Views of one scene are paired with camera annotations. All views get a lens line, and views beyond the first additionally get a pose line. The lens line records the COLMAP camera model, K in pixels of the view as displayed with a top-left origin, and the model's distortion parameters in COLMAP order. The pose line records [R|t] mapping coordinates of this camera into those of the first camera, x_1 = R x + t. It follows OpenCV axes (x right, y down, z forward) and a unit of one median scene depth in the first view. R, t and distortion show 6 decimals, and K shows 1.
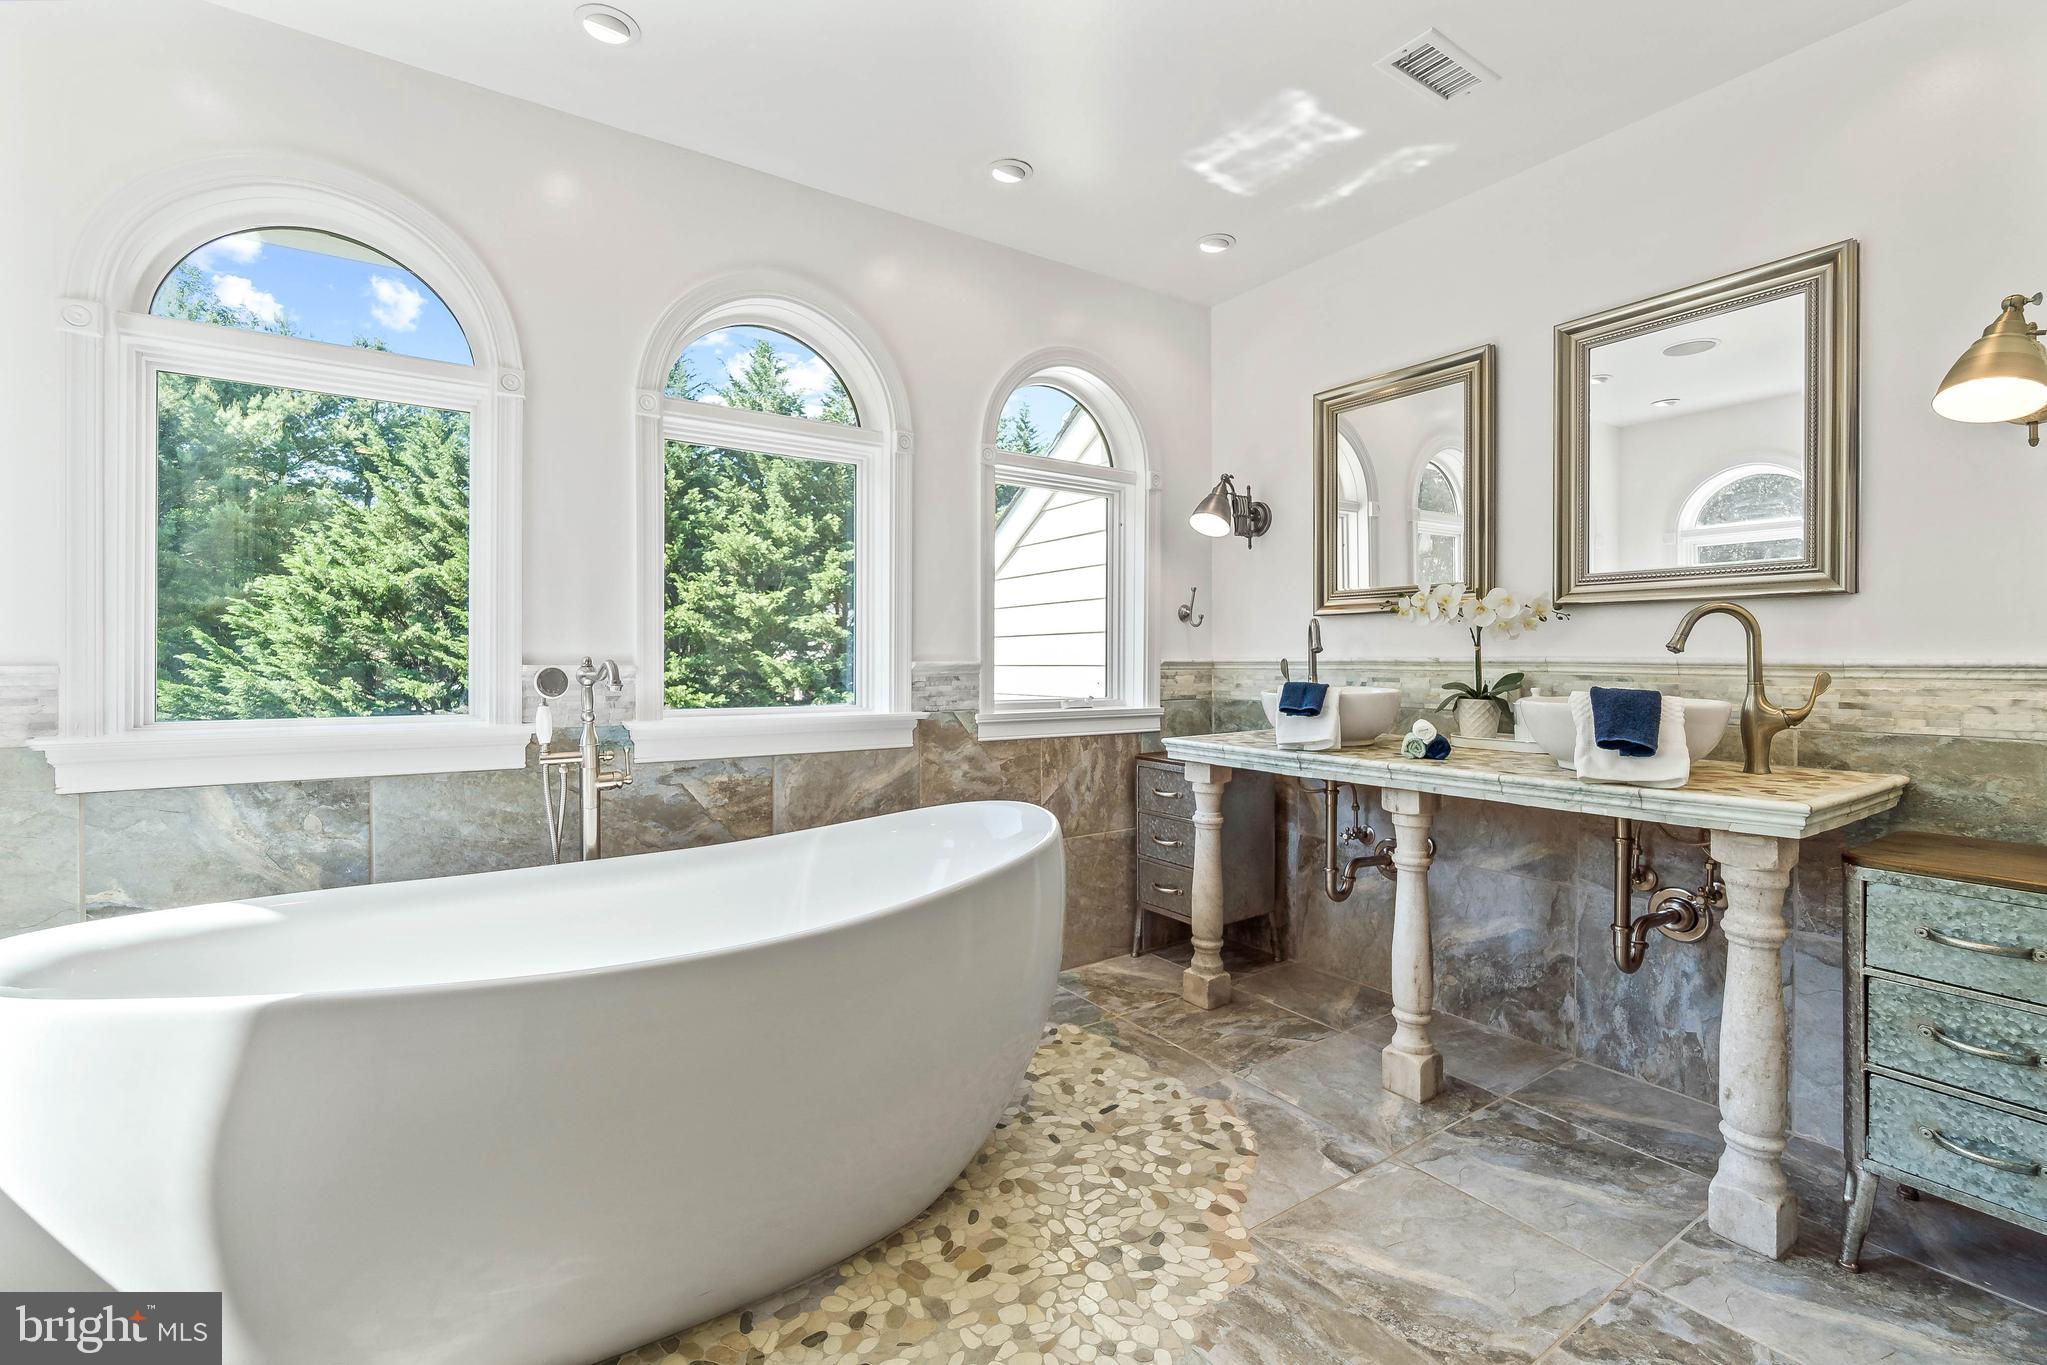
lens RADIAL K [[890.7, 0, 973.4], [0, 890.7, 659.5], [0, 0, 1]] dist [-0.001625, -0.001315]
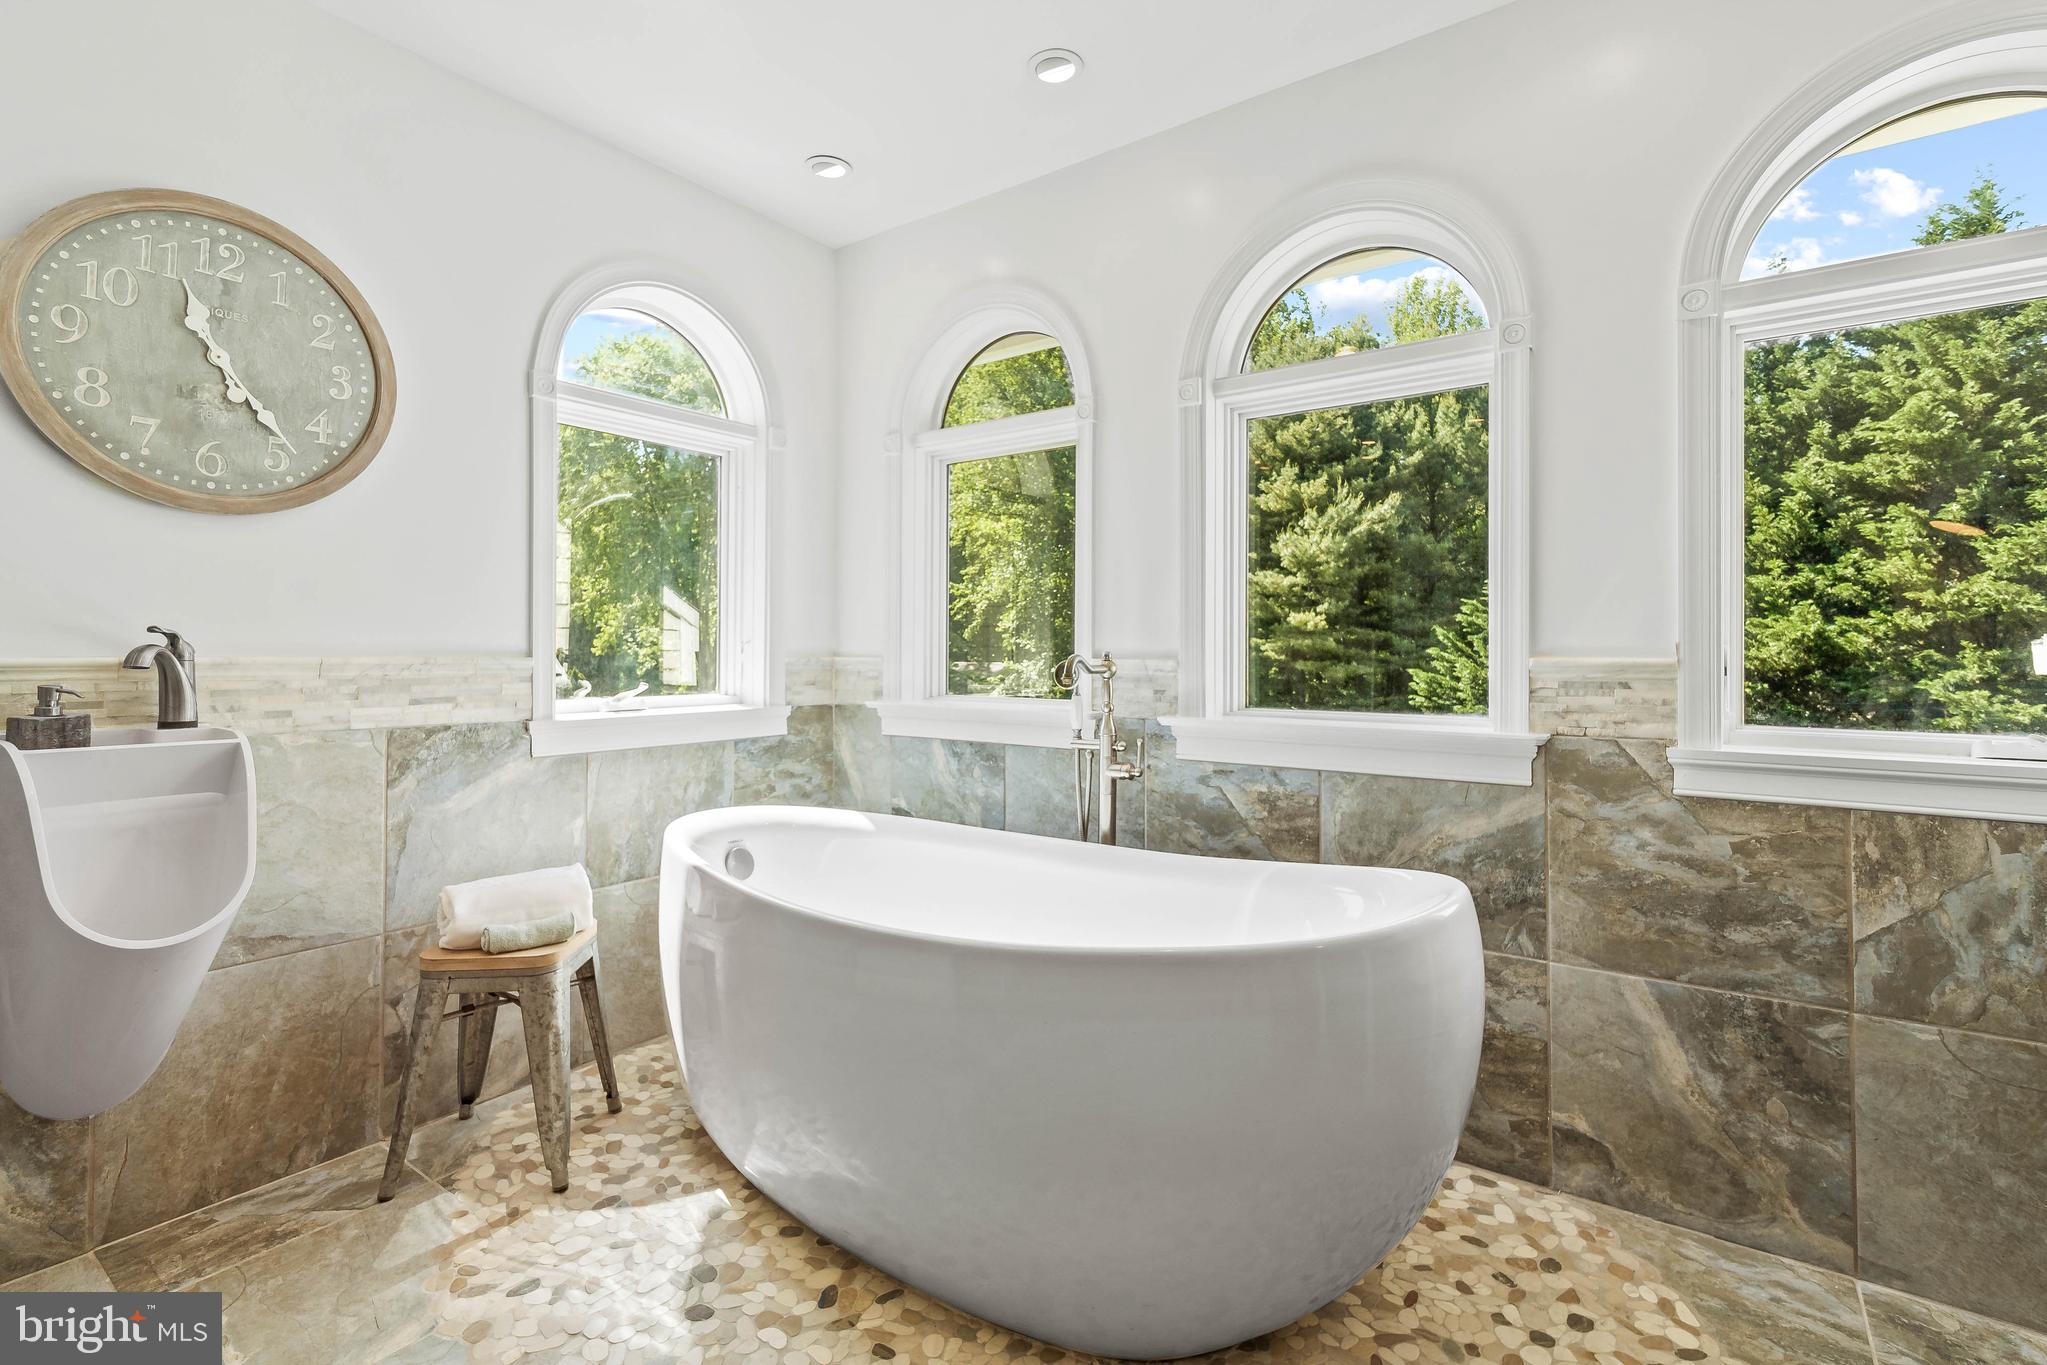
lens RADIAL K [[890.7, 0, 988.4], [0, 890.7, 638.8], [0, 0, 1]] dist [-0.001625, -0.001315]
pose [[0.364504, -0.014478, -0.931089, 0.440780], [0.000191, 0.999880, -0.015473, -0.001263], [0.931202, 0.005462, 0.364463, 0.420367]]
